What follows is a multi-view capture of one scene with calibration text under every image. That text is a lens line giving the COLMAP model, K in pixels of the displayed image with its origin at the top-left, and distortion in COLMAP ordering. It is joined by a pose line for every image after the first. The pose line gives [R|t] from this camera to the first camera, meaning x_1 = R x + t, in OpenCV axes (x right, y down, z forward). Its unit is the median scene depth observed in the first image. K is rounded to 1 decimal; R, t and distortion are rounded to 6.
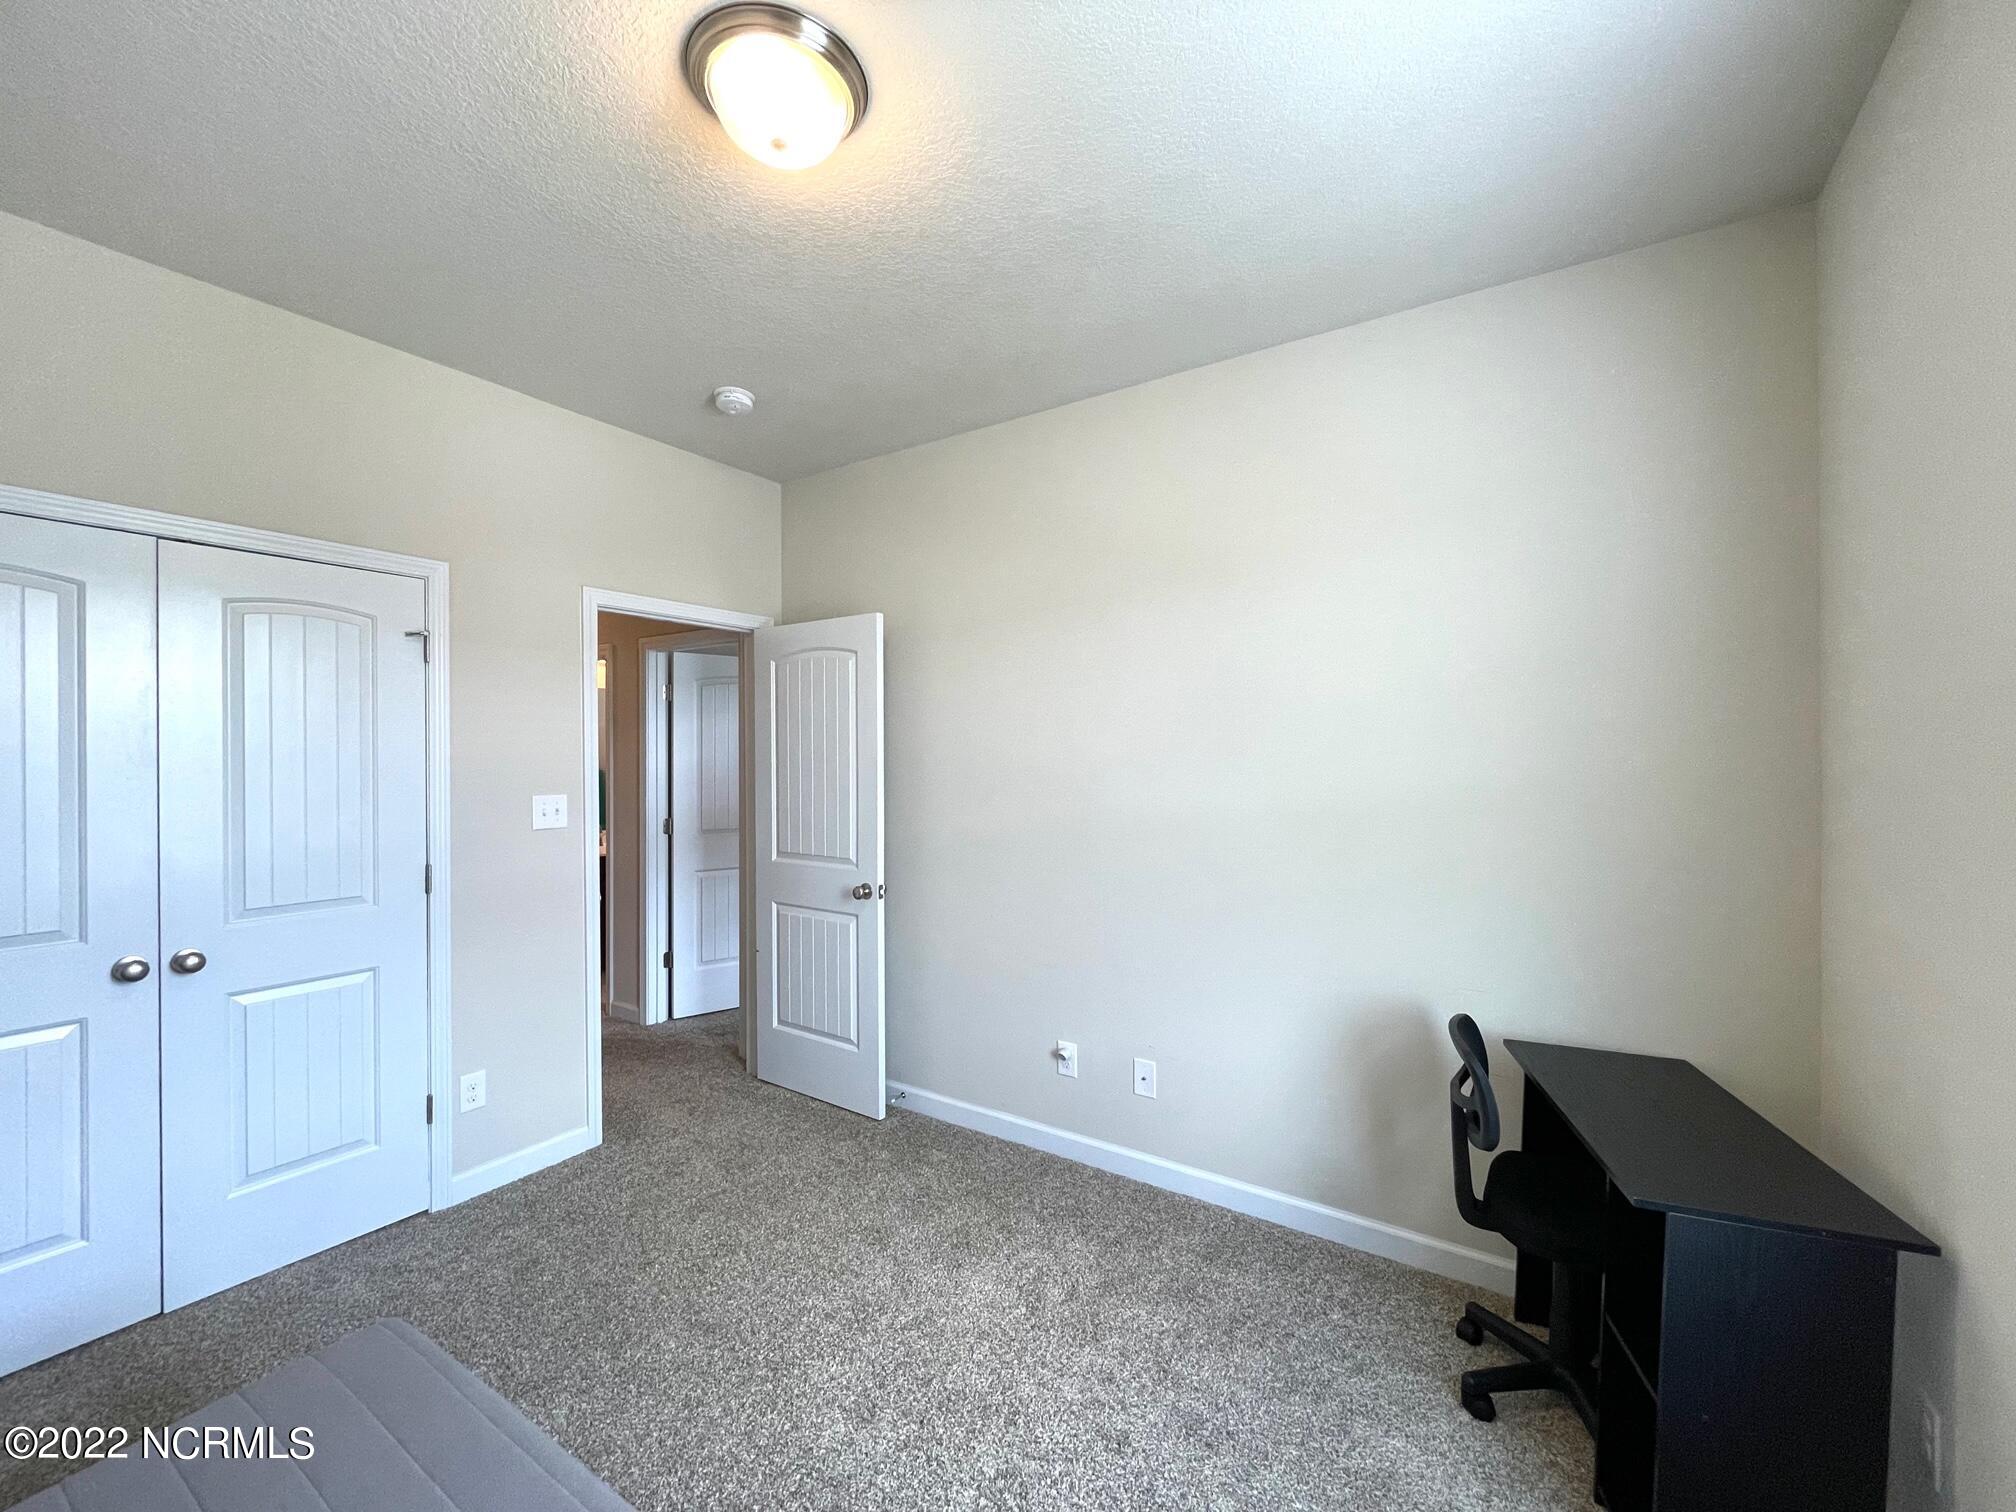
lens RADIAL K [[808.2, 0, 1000.0], [0, 808.2, 760.2], [0, 0, 1]] dist [-0.002581, 0.000363]
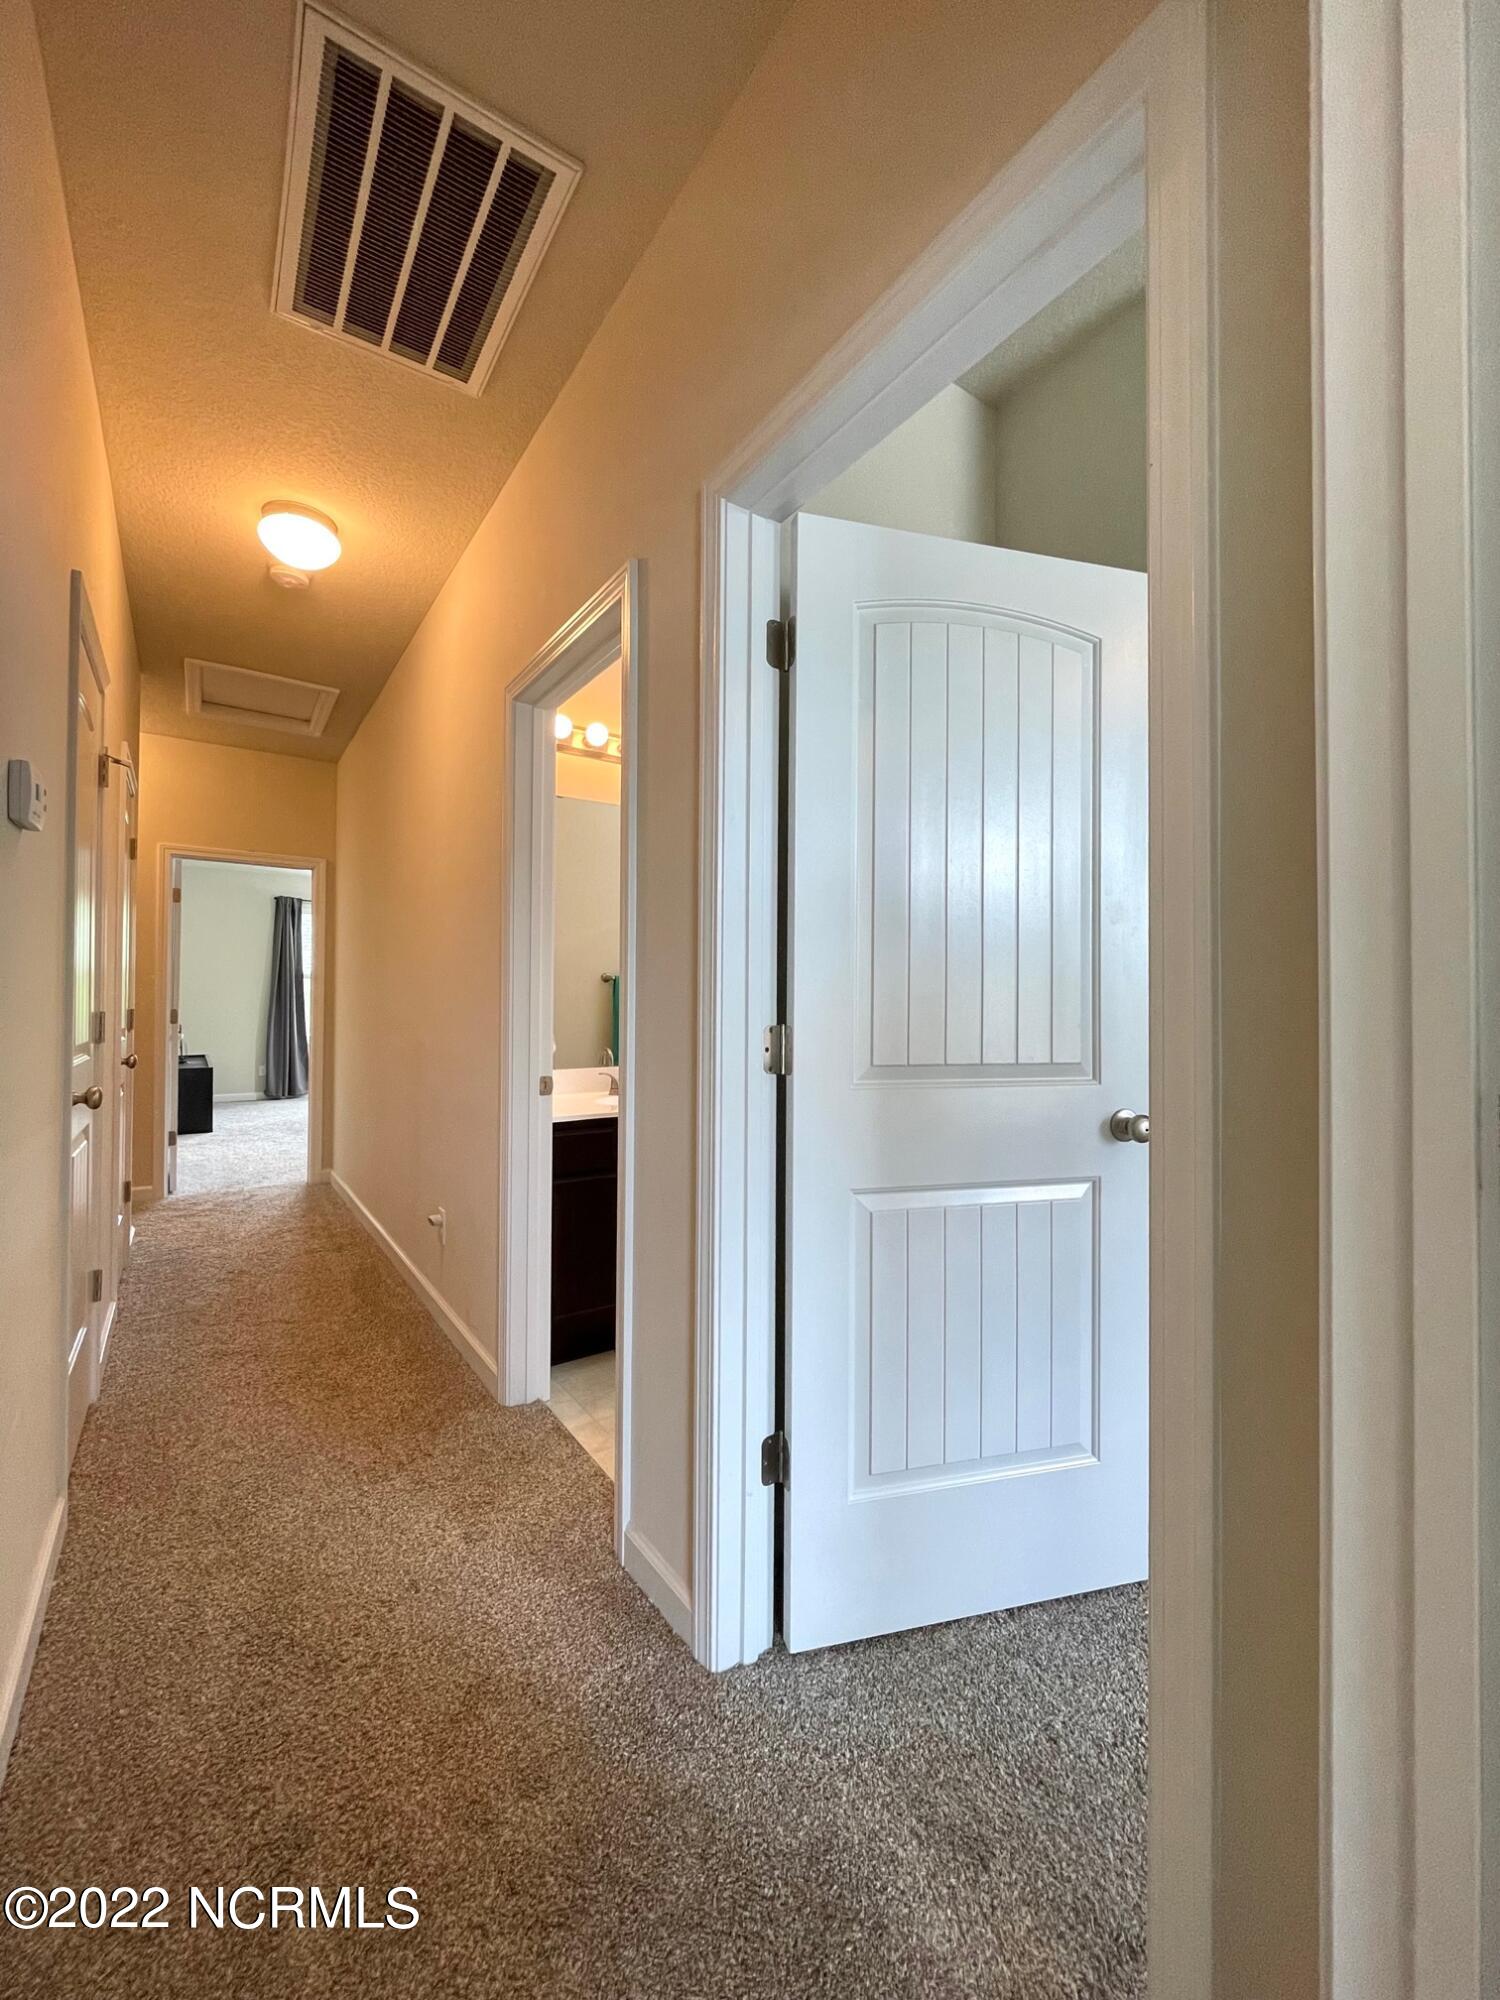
lens RADIAL K [[801.8, 0, 751.8], [0, 801.8, 1001.7], [0, 0, 1]] dist [-0.002581, 0.000363]
pose [[0.925504, 0.003716, -0.378720, -0.298778], [-0.009767, 0.999853, -0.014058, 0.067190], [0.378612, 0.016709, 0.925405, 0.697304]]
